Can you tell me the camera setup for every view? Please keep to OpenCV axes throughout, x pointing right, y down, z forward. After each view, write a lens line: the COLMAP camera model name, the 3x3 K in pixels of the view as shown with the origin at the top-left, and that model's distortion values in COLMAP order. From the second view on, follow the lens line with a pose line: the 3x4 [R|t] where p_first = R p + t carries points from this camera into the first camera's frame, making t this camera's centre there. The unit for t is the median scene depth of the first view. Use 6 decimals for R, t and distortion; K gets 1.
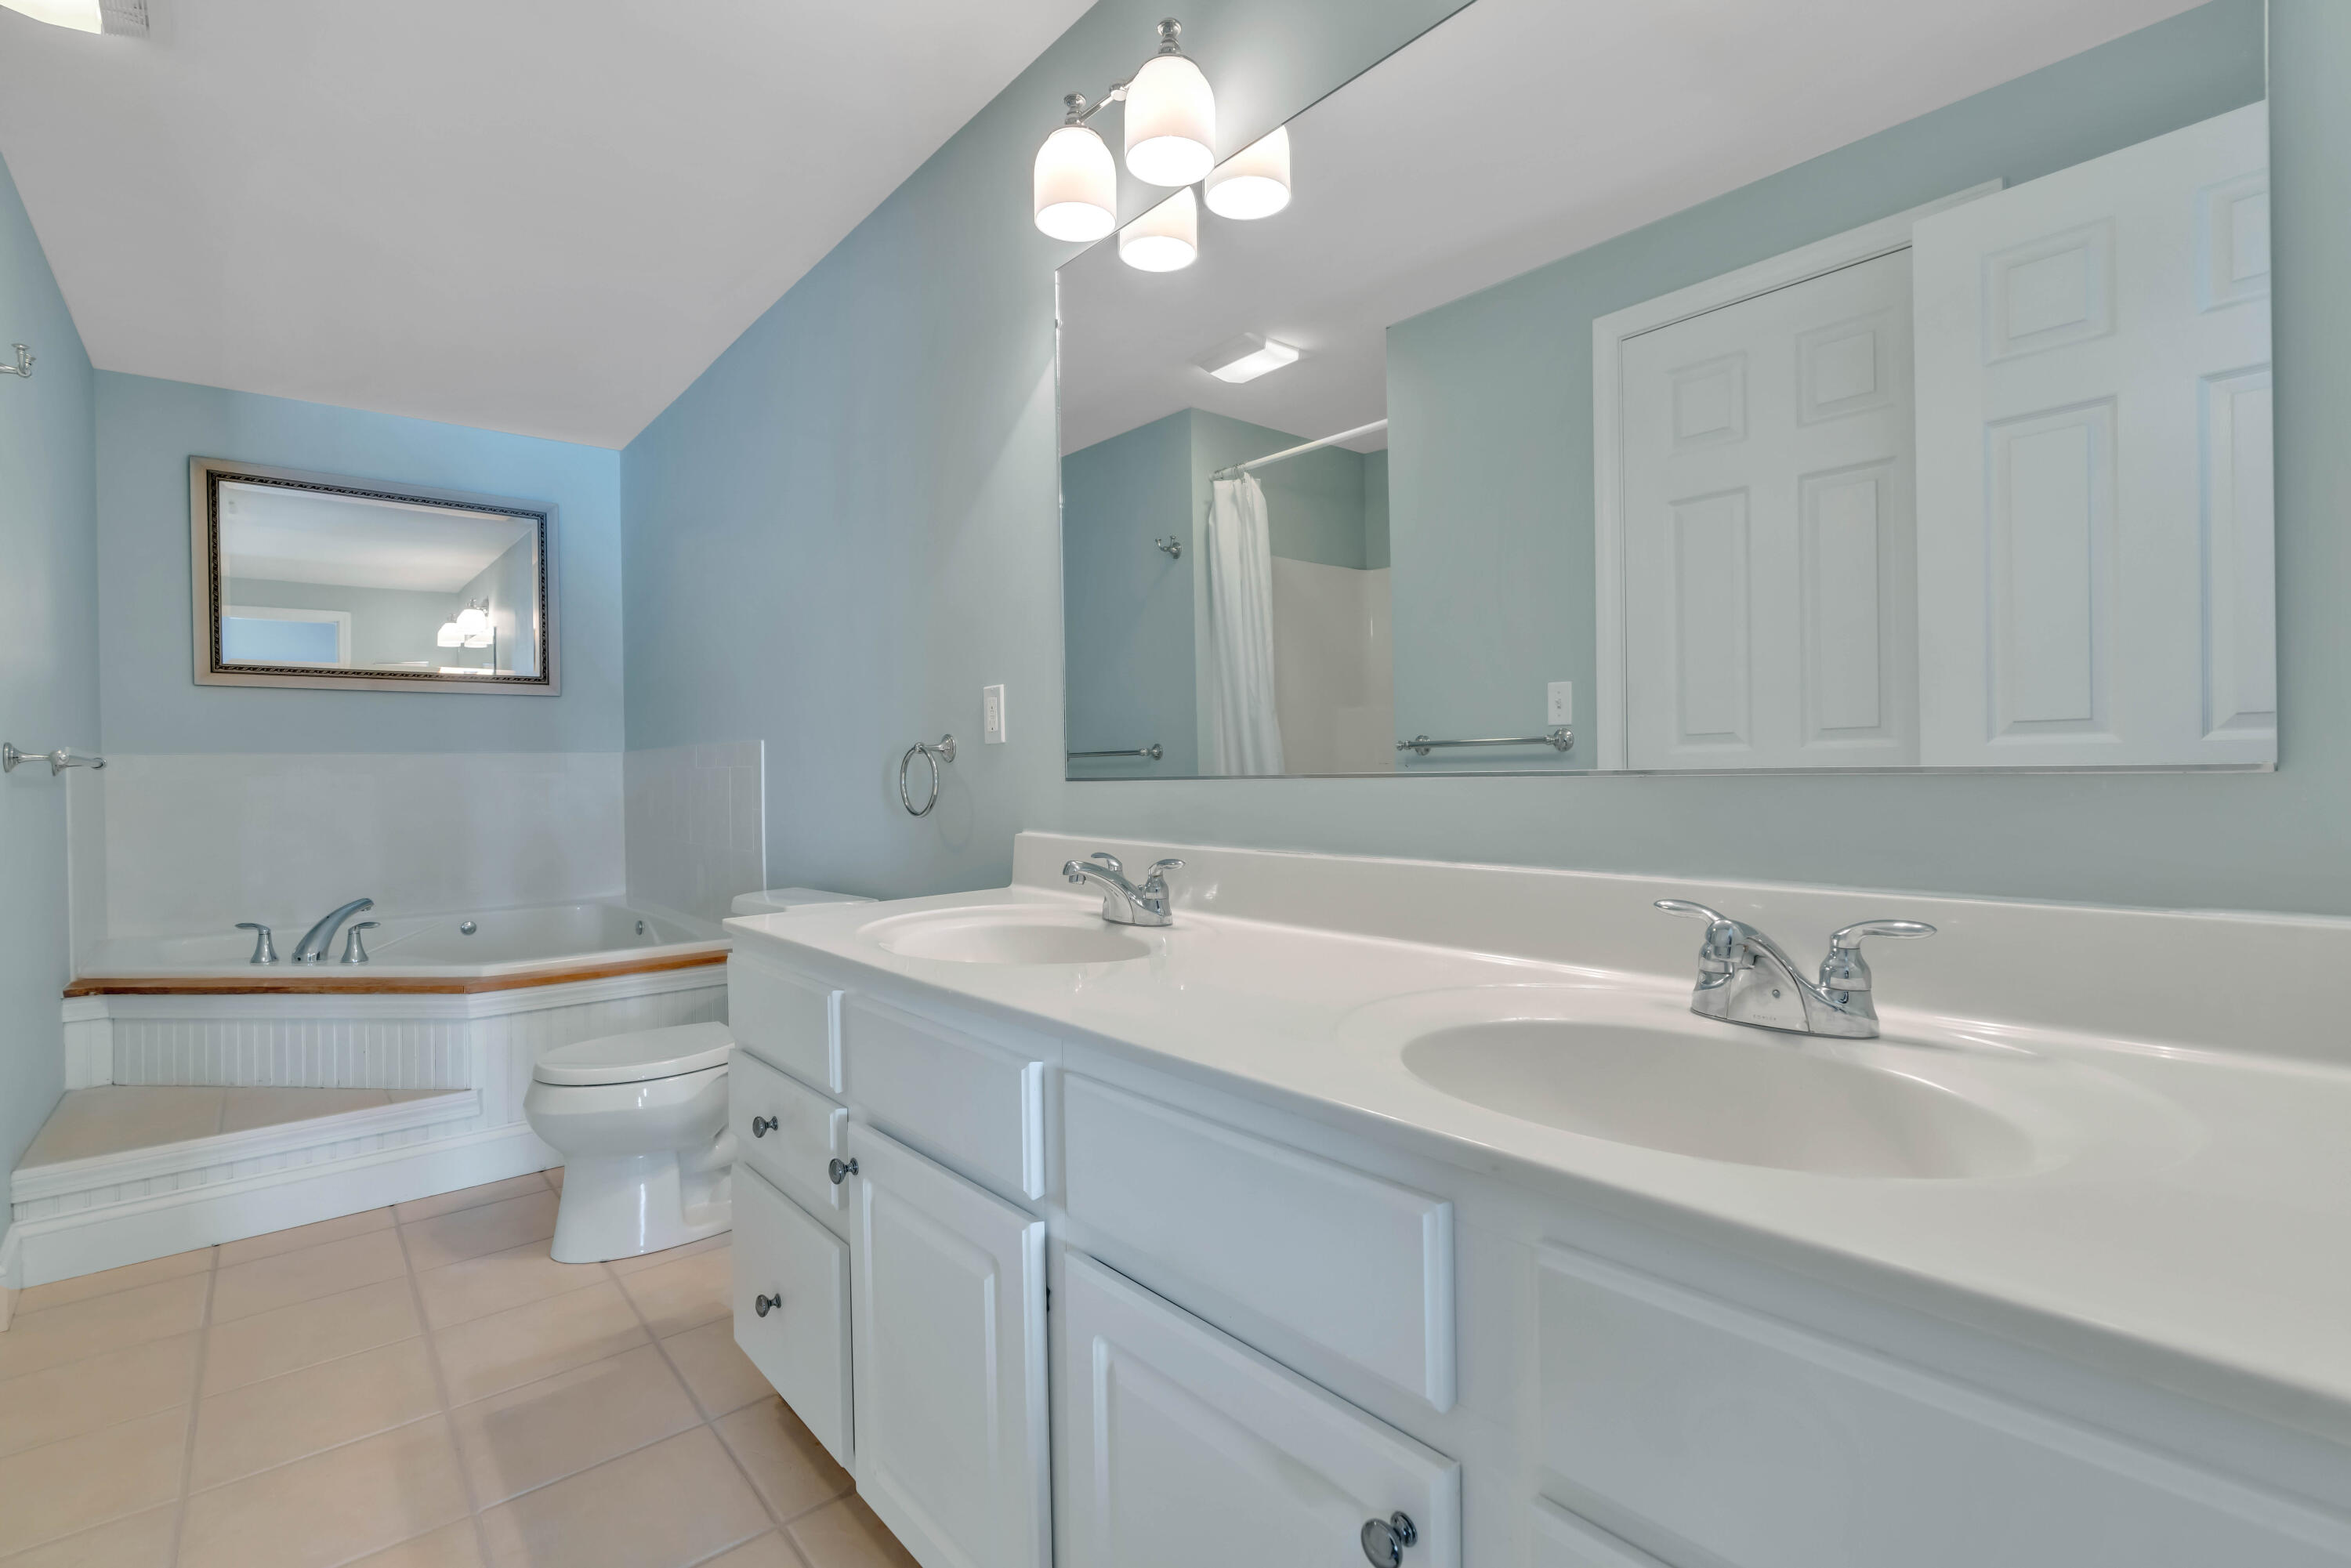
lens RADIAL K [[1060.1, 0, 1178.4], [0, 1060.1, 777.7], [0, 0, 1]] dist [-0.007579, 0.003354]
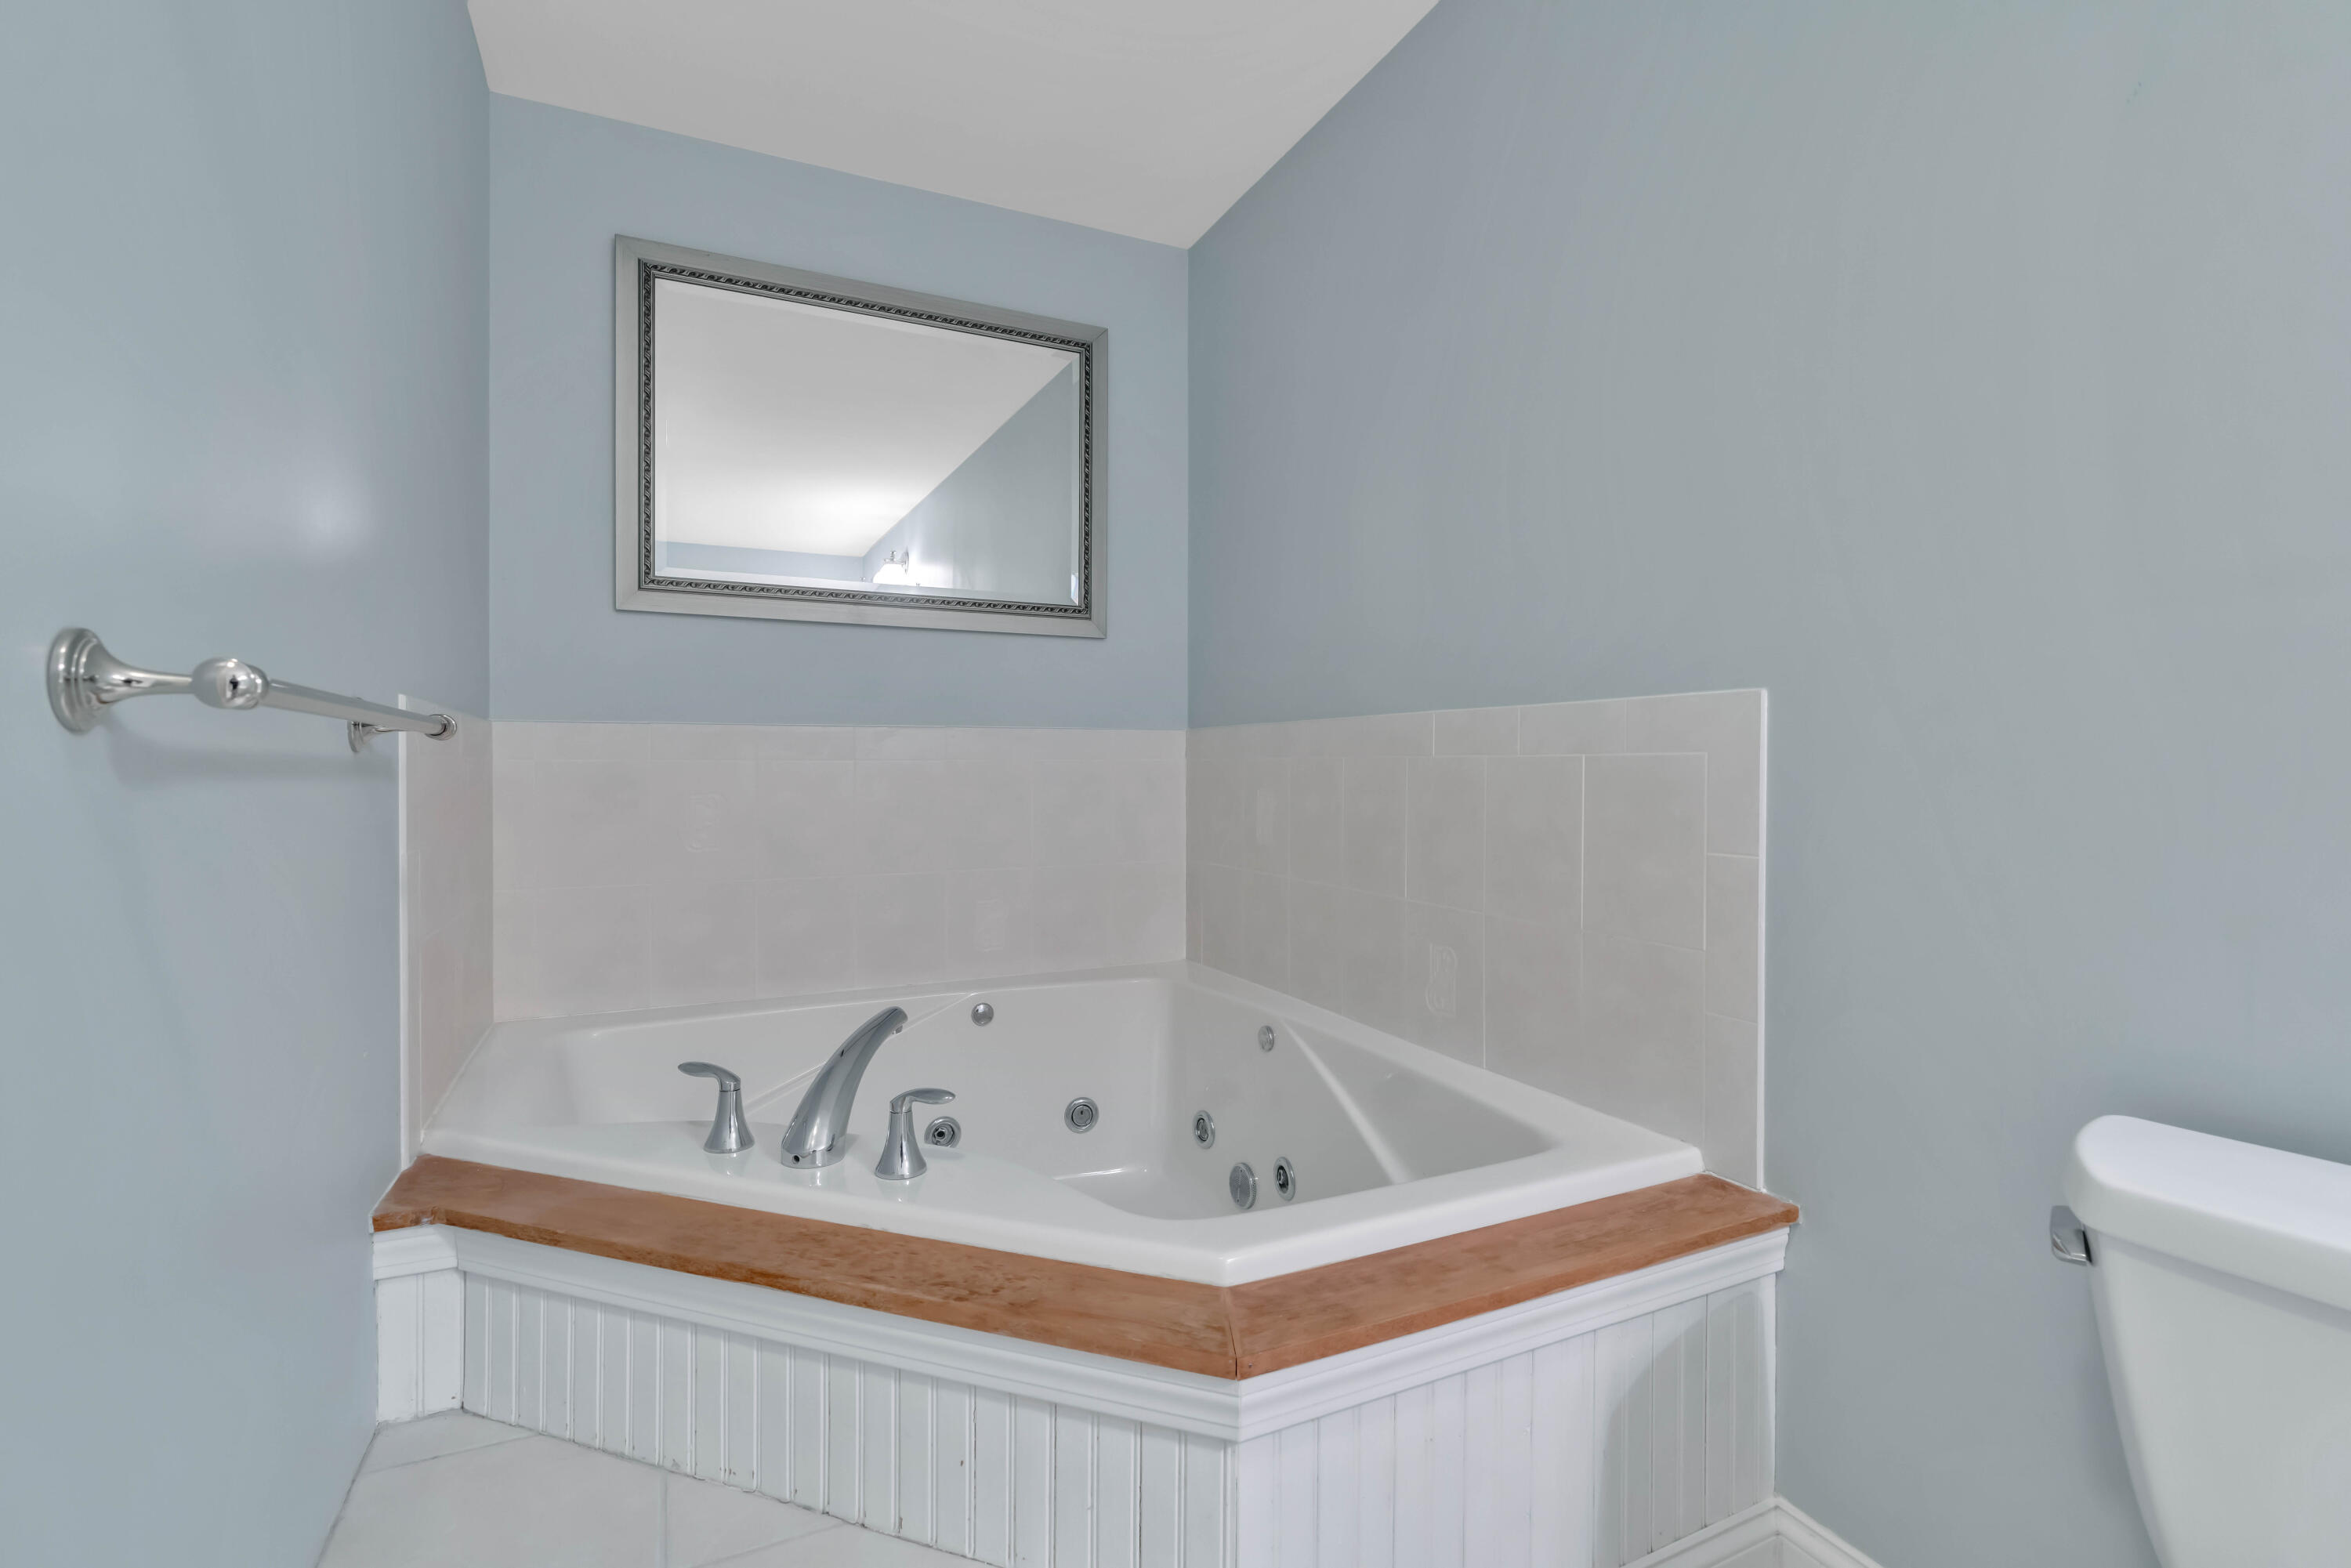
lens RADIAL K [[1060.1, 0, 1173.4], [0, 1060.1, 777.1], [0, 0, 1]] dist [-0.007579, 0.003354]
pose [[0.965013, 0.017894, -0.261590, -0.545547], [-0.017093, 0.999840, 0.005336, 0.000894], [0.261644, -0.000678, 0.965164, 0.586291]]
